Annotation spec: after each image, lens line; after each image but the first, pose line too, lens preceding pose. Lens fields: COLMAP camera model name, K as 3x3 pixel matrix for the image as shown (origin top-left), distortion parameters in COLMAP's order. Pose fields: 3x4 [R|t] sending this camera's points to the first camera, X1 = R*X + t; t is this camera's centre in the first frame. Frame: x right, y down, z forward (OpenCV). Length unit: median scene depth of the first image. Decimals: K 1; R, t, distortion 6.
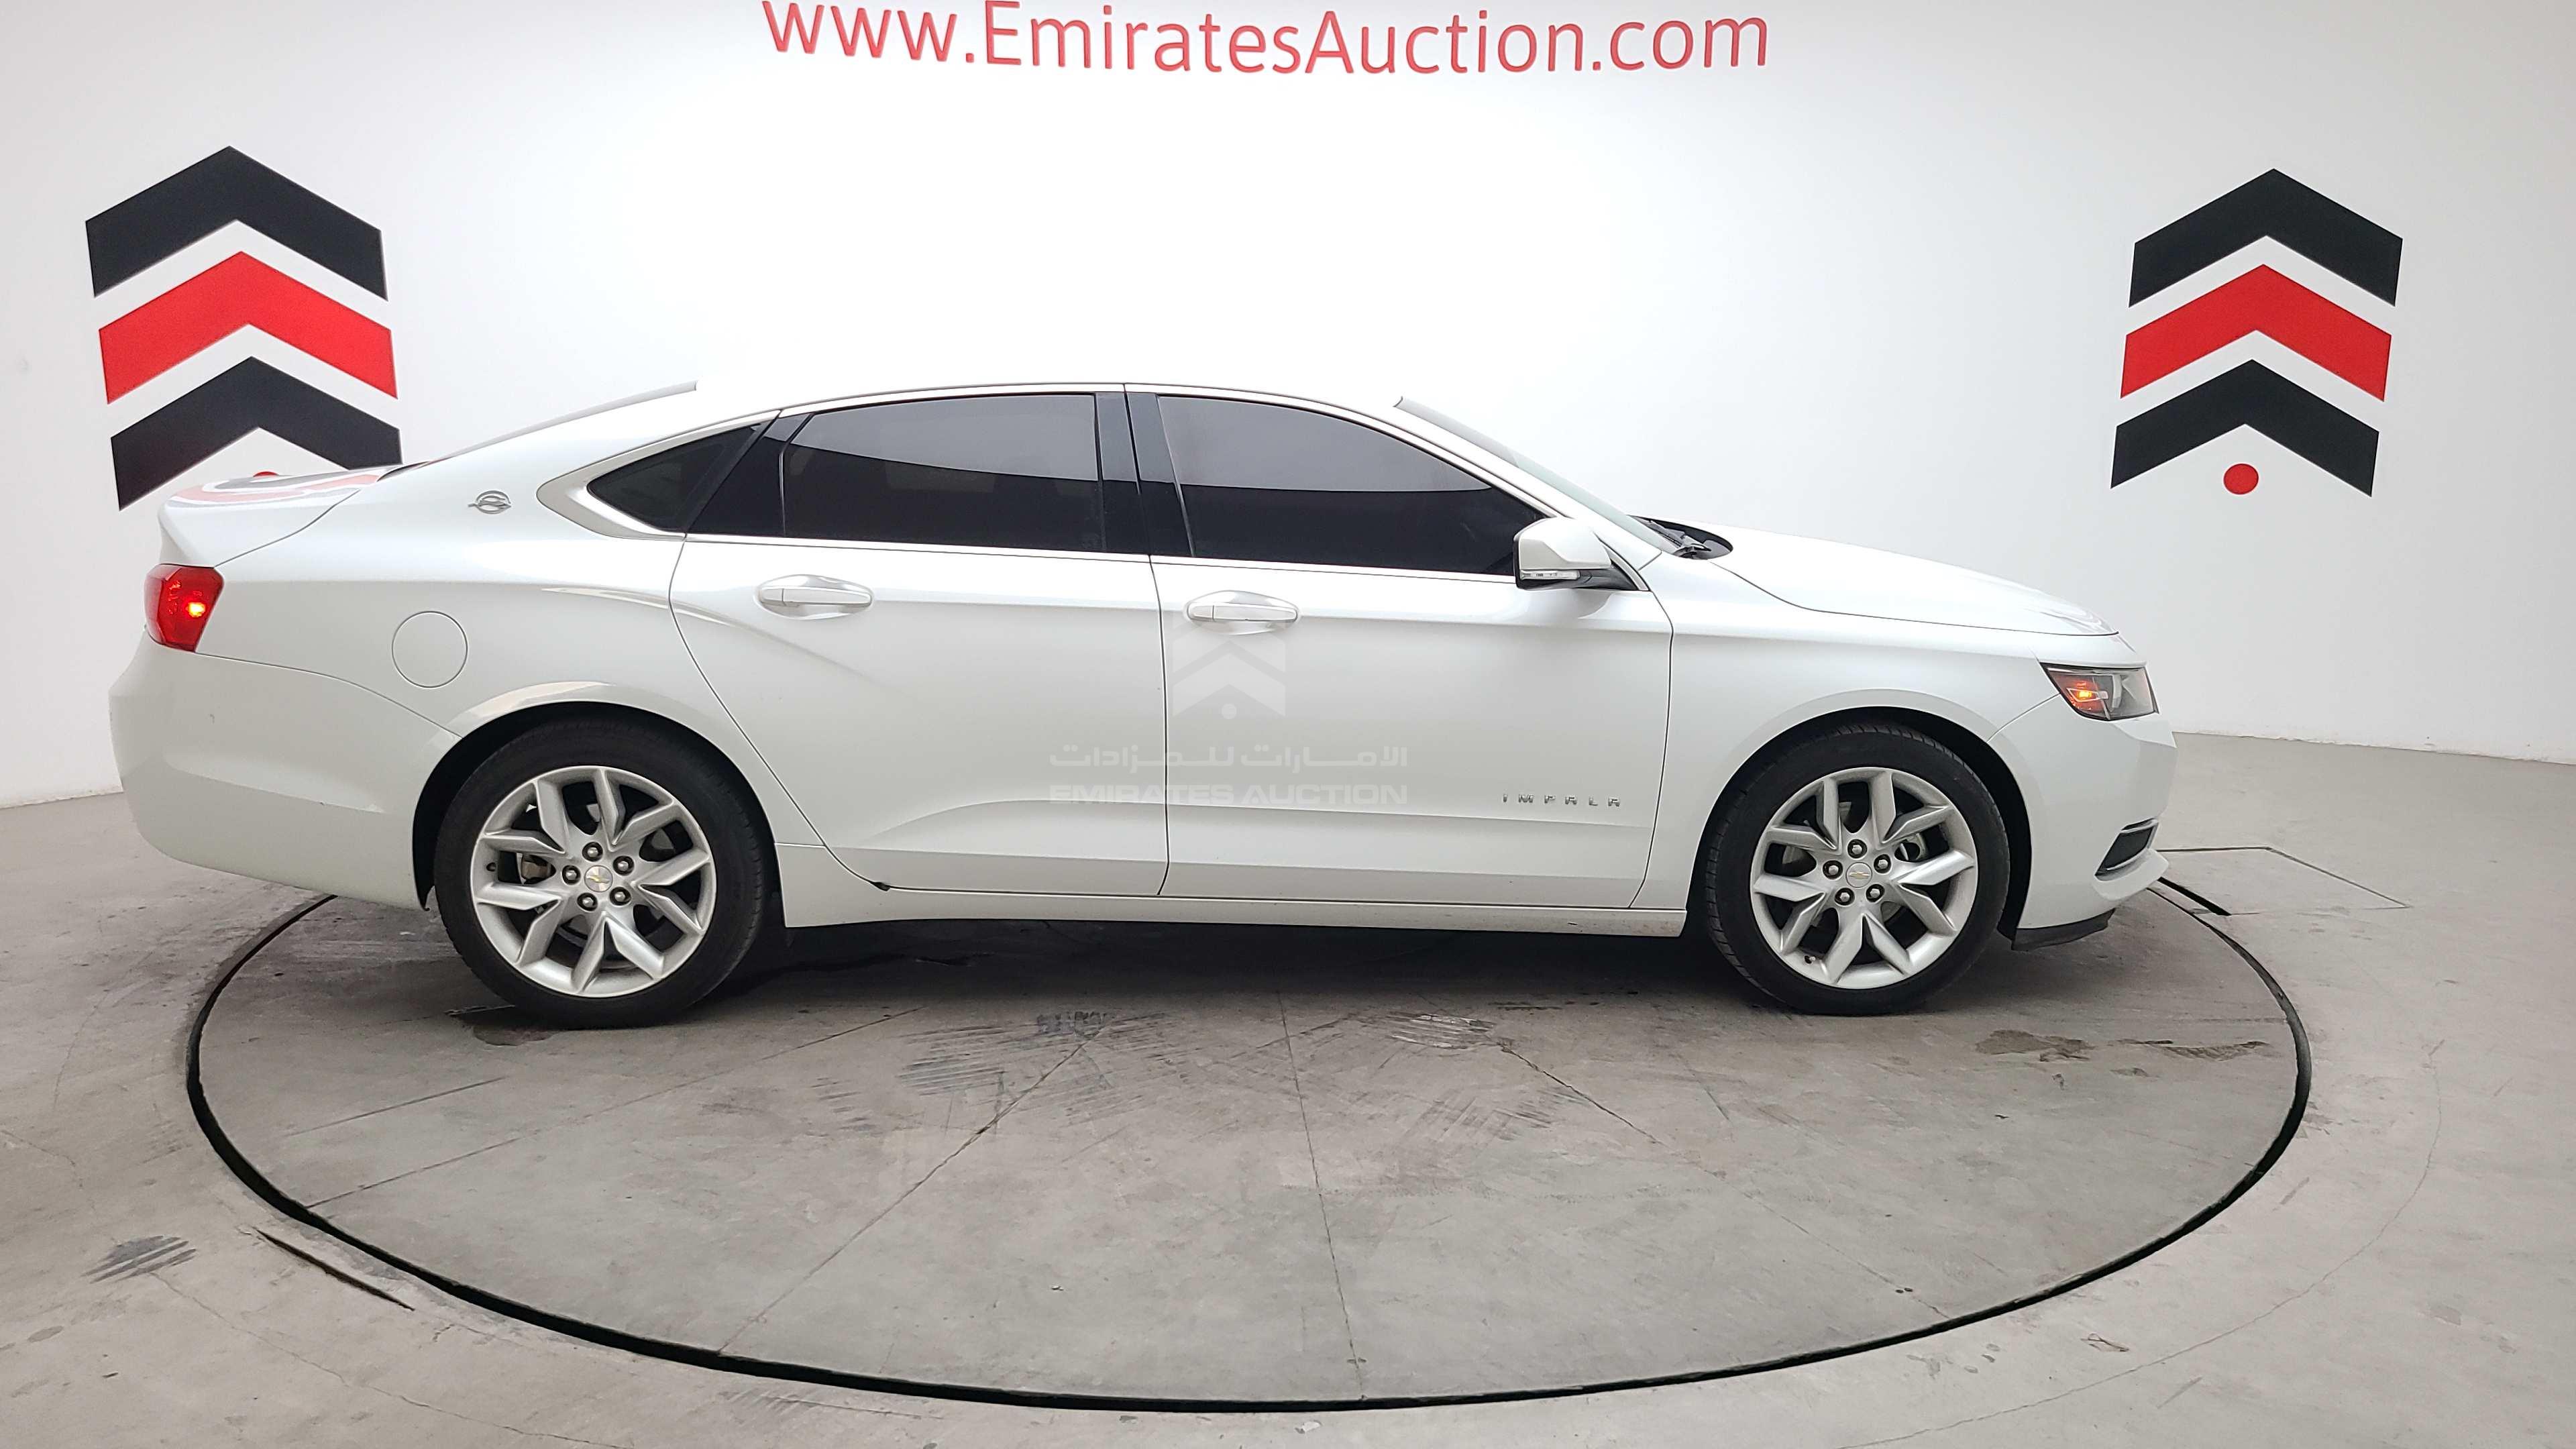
lens RADIAL K [[1966.8, 0, 1283.3], [0, 1966.8, 679.2], [0, 0, 1]] dist [0.009988, 0.000269]
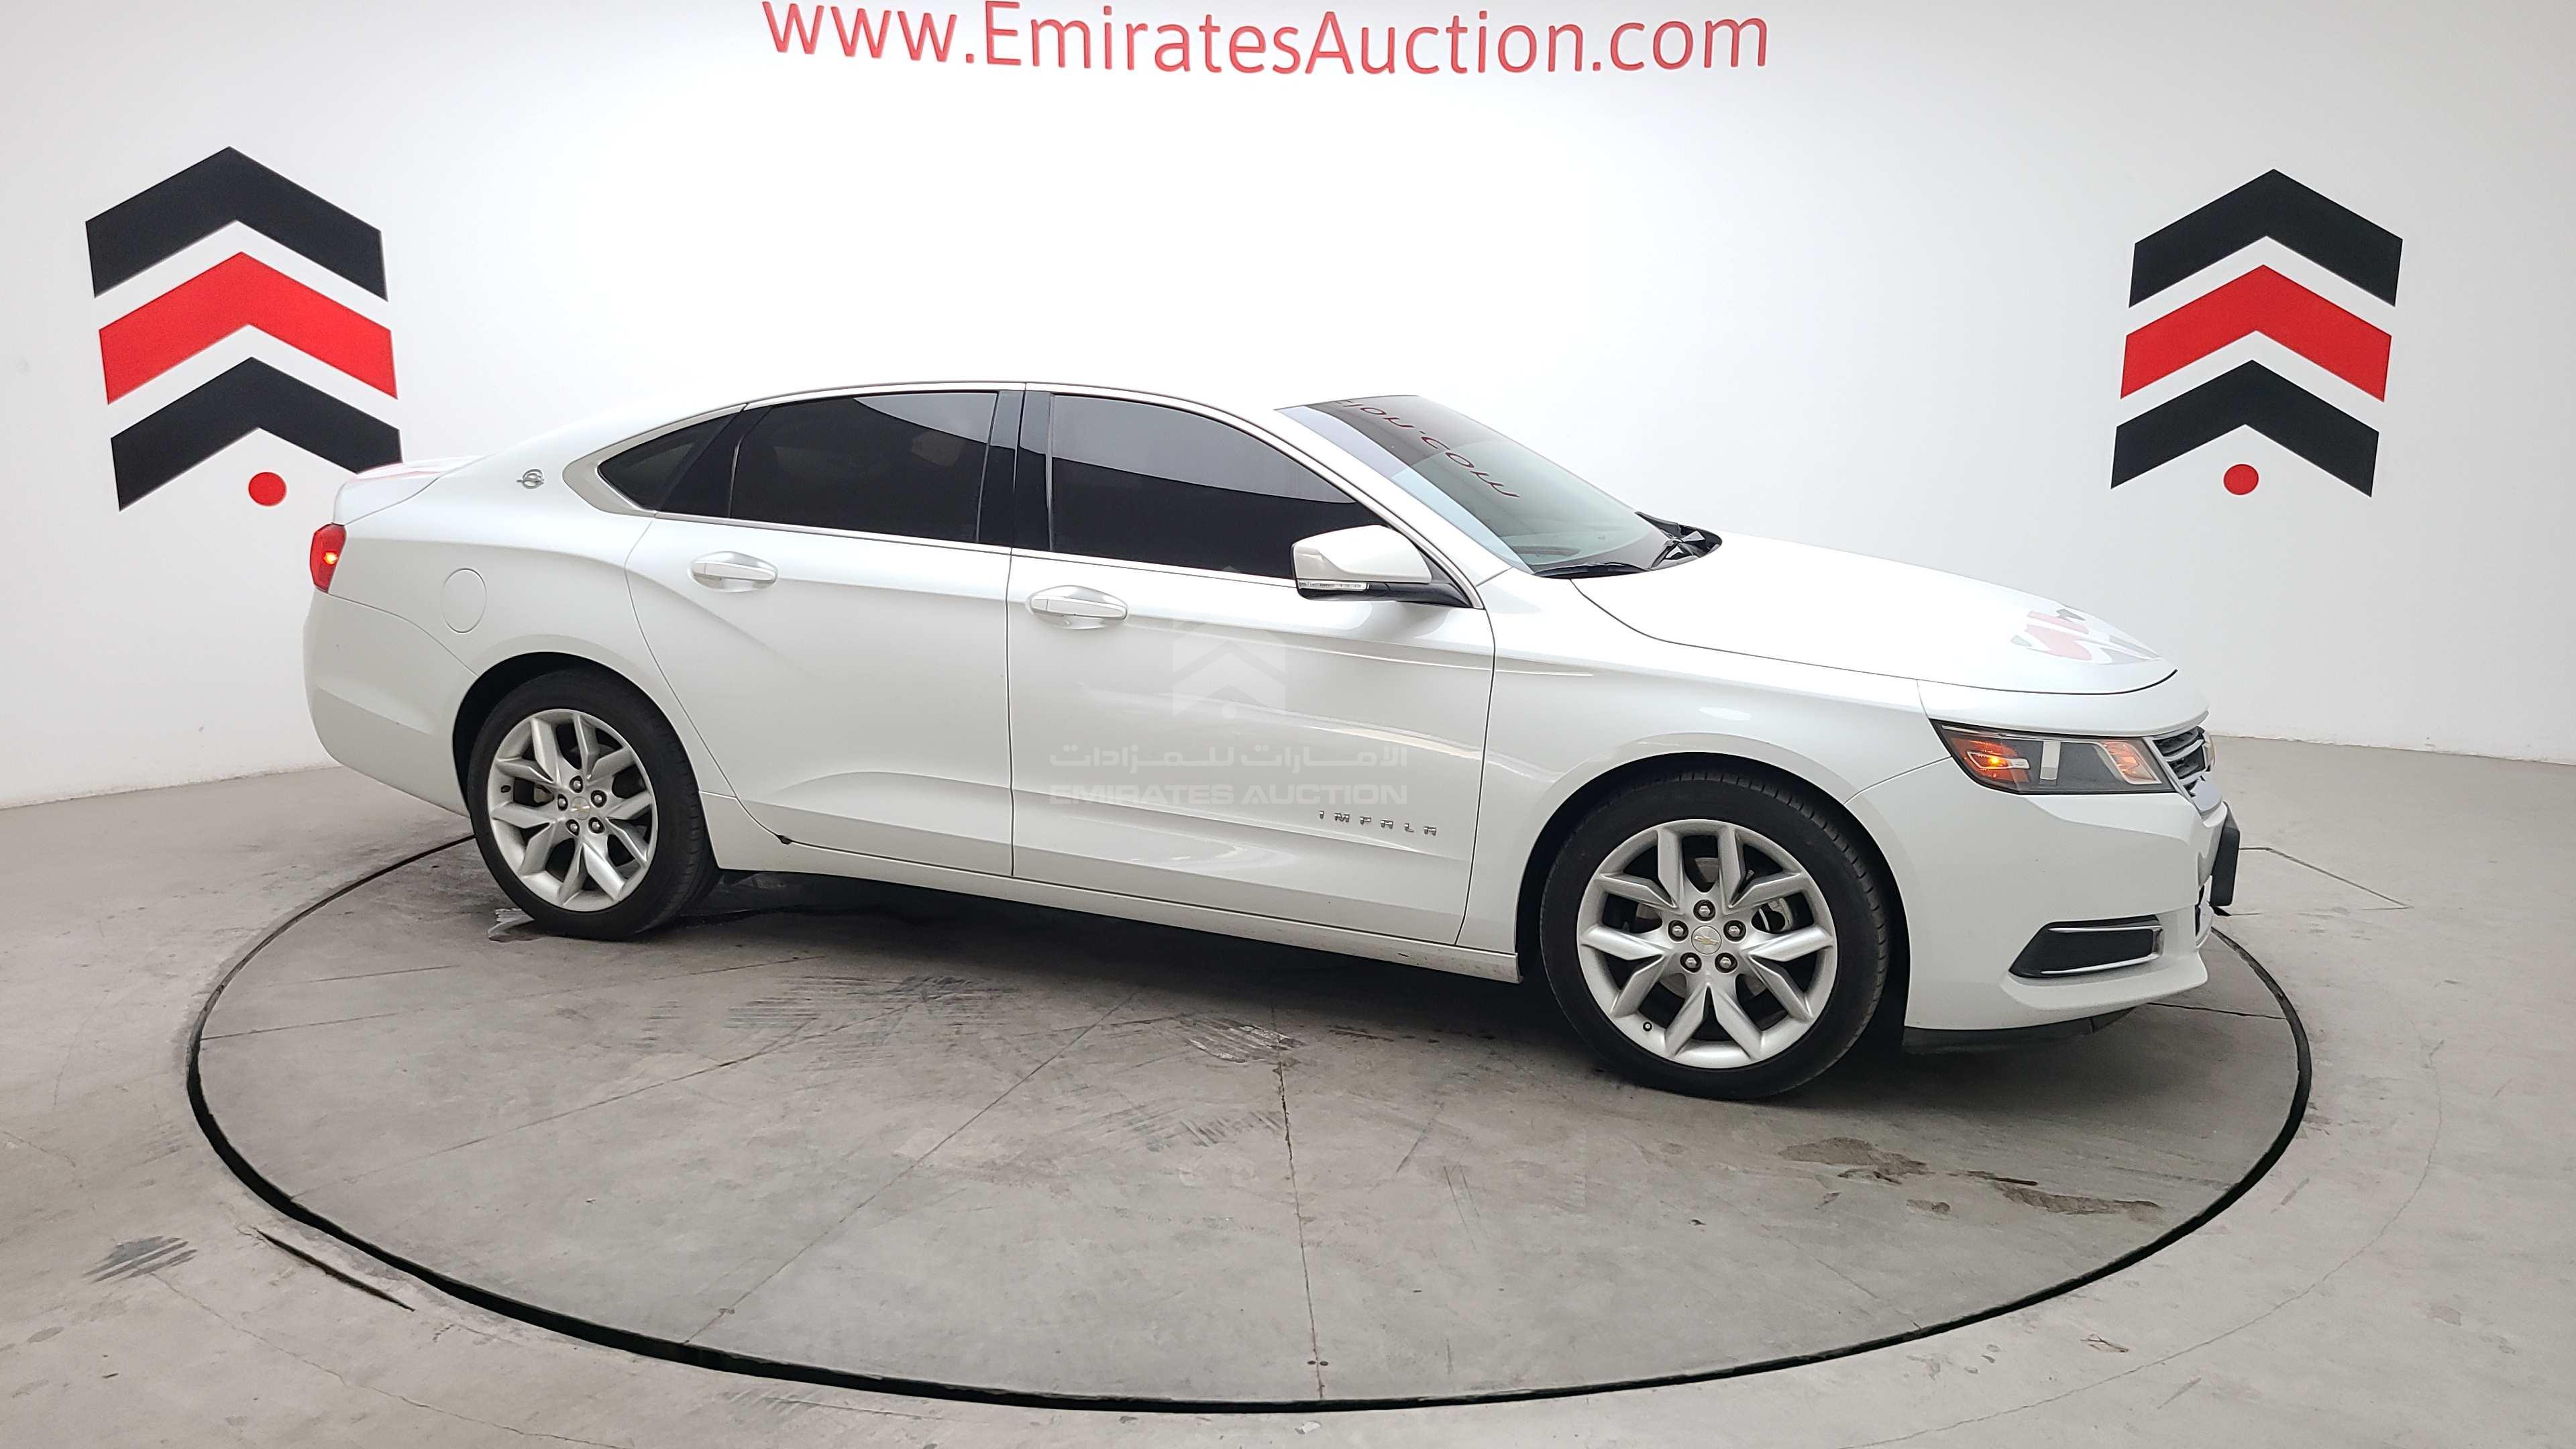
lens RADIAL K [[1937.5, 0, 1273.8], [0, 1937.5, 737.5], [0, 0, 1]] dist [0.024516, 0.000439]
pose [[0.913309, 0.080390, -0.399254, 0.472835], [-0.071794, 0.996753, 0.036467, -0.010667], [0.400889, -0.004642, 0.916115, 0.117735]]
